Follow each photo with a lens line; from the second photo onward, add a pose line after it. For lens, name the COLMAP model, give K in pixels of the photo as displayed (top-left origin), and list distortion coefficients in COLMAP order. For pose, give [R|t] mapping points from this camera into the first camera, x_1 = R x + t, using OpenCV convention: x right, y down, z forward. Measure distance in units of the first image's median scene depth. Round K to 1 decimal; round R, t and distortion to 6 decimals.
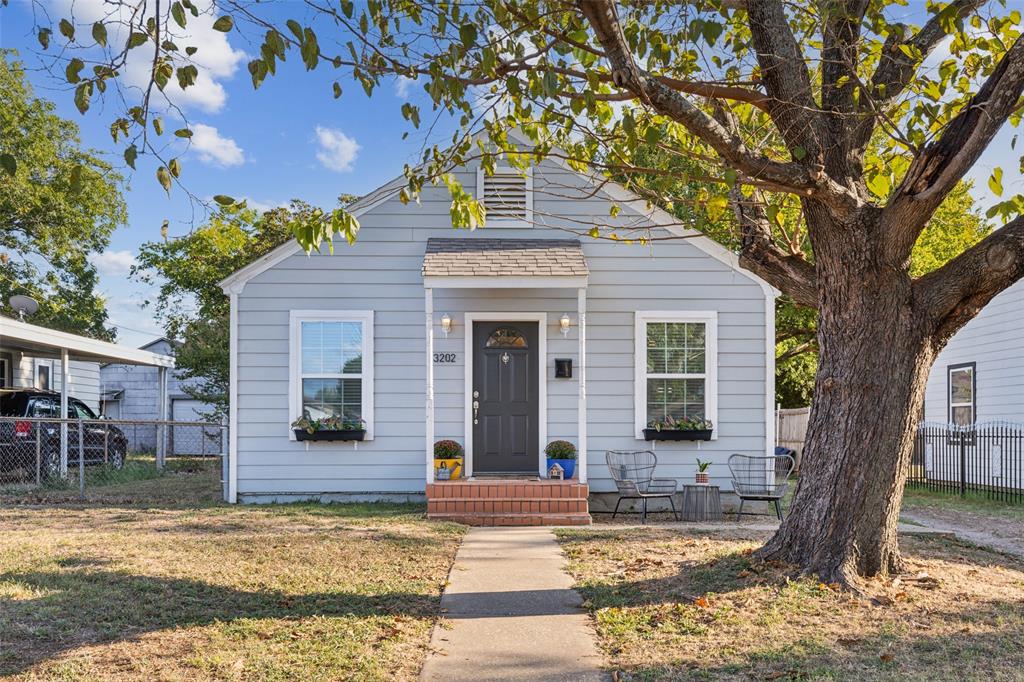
lens RADIAL K [[891.7, 0, 512.2], [0, 891.7, 429.9], [0, 0, 1]] dist [0.002077, 0.001866]
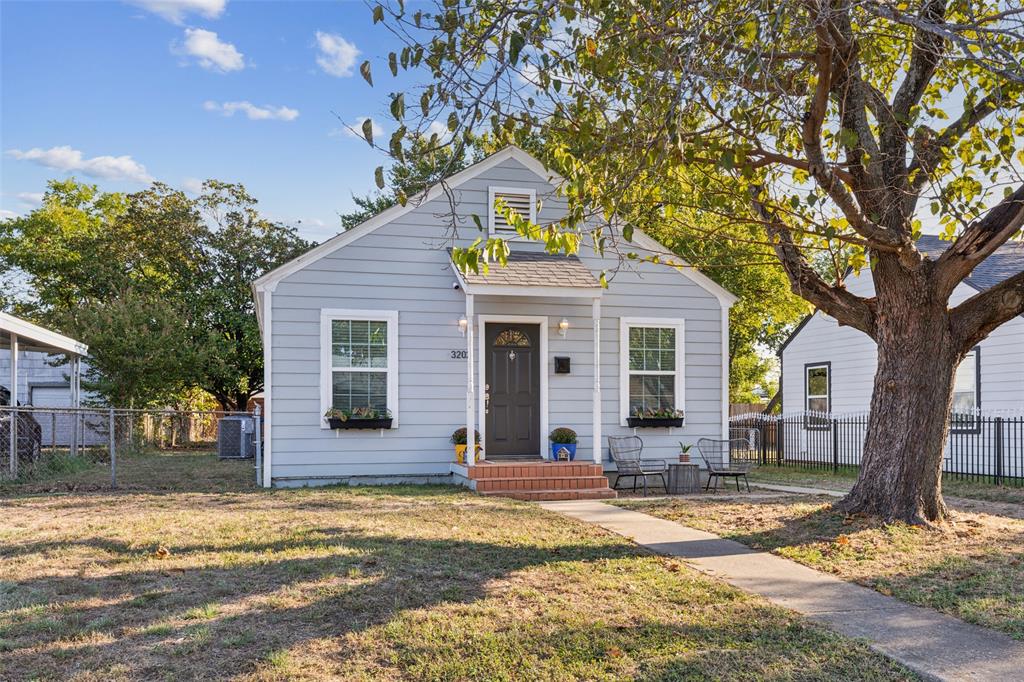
lens RADIAL K [[891.7, 0, 512.2], [0, 891.7, 429.9], [0, 0, 1]] dist [0.002077, 0.001866]
pose [[0.972437, -0.004878, 0.233115, -0.275831], [0.001908, 0.999914, 0.012965, -0.000289], [-0.233158, -0.012163, 0.972363, -0.108966]]
